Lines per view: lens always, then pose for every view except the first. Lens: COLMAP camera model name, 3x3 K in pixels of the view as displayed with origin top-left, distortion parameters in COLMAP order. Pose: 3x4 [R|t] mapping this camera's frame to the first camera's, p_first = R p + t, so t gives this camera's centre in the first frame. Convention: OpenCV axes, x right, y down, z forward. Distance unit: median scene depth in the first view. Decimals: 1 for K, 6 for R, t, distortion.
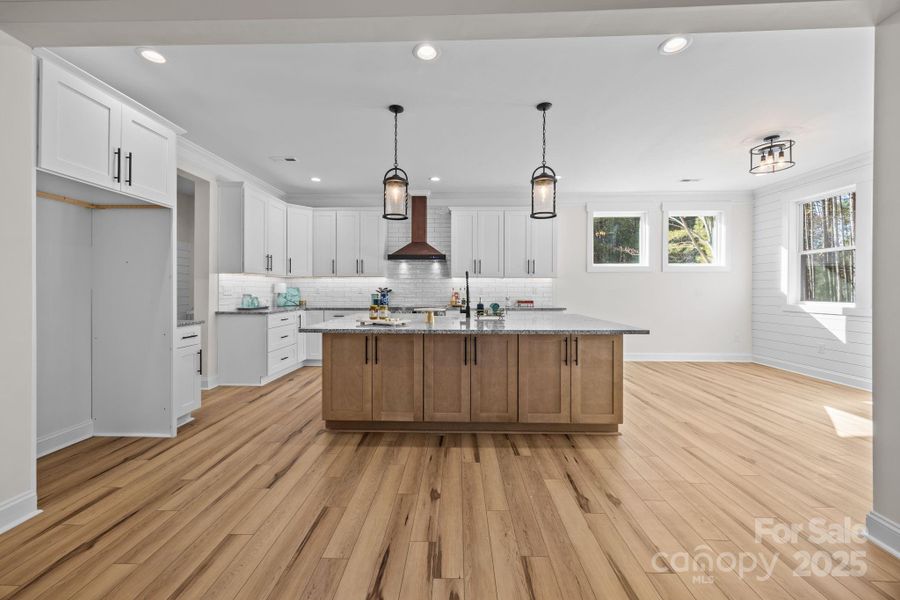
lens RADIAL K [[352.3, 0, 445.8], [0, 352.3, 292.4], [0, 0, 1]] dist [0.001608, -0.000019]
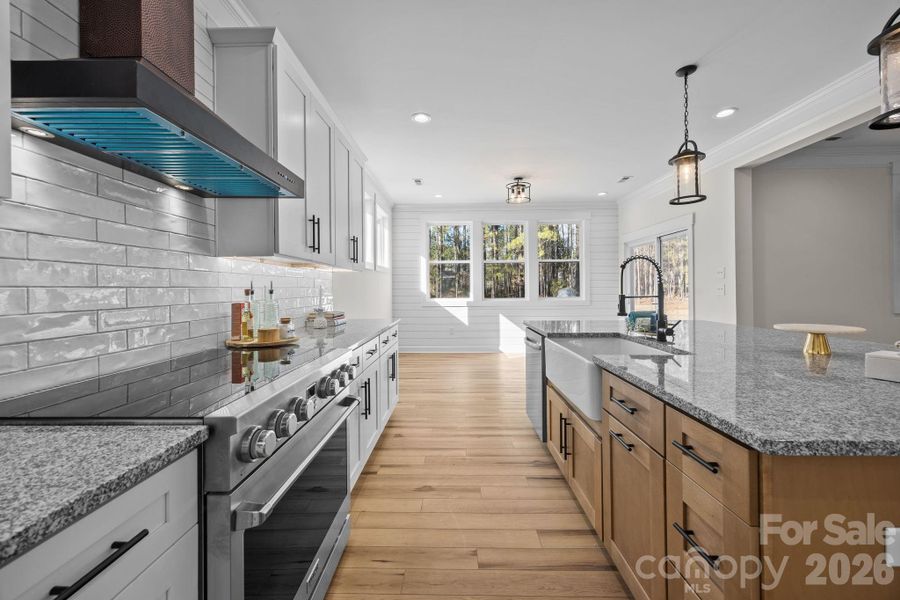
lens RADIAL K [[357.4, 0, 446.6], [0, 357.4, 294.6], [0, 0, 1]] dist [0.001211, 0.000156]
pose [[-0.015275, -0.016566, 0.999746, -0.321805], [0.019284, 0.999672, 0.016860, -0.010451], [-0.999697, 0.019536, -0.014951, 0.894570]]
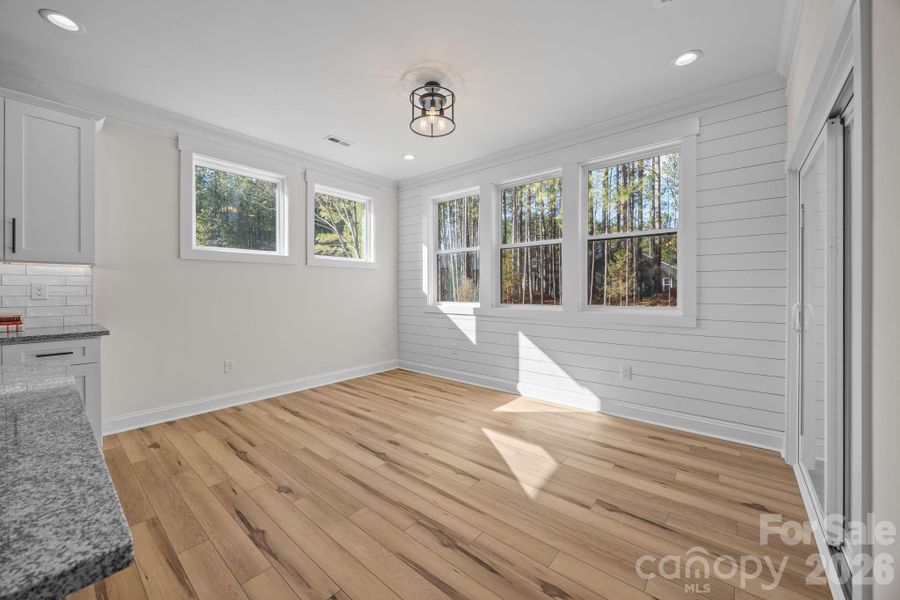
lens RADIAL K [[346.0, 0, 448.9], [0, 346.0, 289.9], [0, 0, 1]] dist [0.000889, 0.000081]
pose [[0.614269, -0.003068, 0.789091, 0.250933], [0.008118, 0.999964, -0.002431, -0.004013], [-0.789055, 0.007899, 0.614271, 0.359825]]
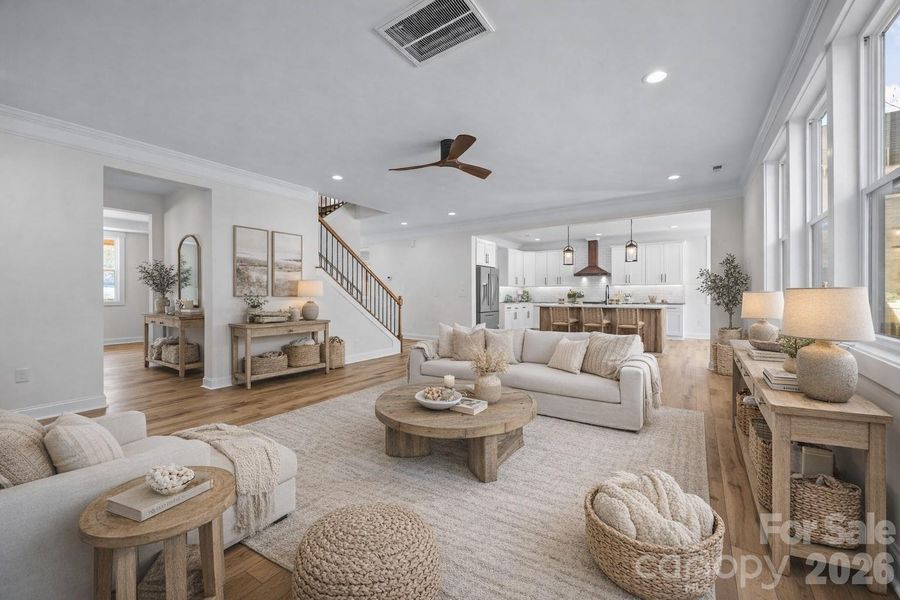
lens RADIAL K [[339.4, 0, 451.9], [0, 339.4, 293.3], [0, 0, 1]] dist [0.000750, -0.000052]
pose [[0.835043, -0.001468, -0.550182, 0.295881], [-0.002764, 0.999973, -0.006864, 0.010732], [0.550177, 0.007252, 0.835017, -0.893162]]
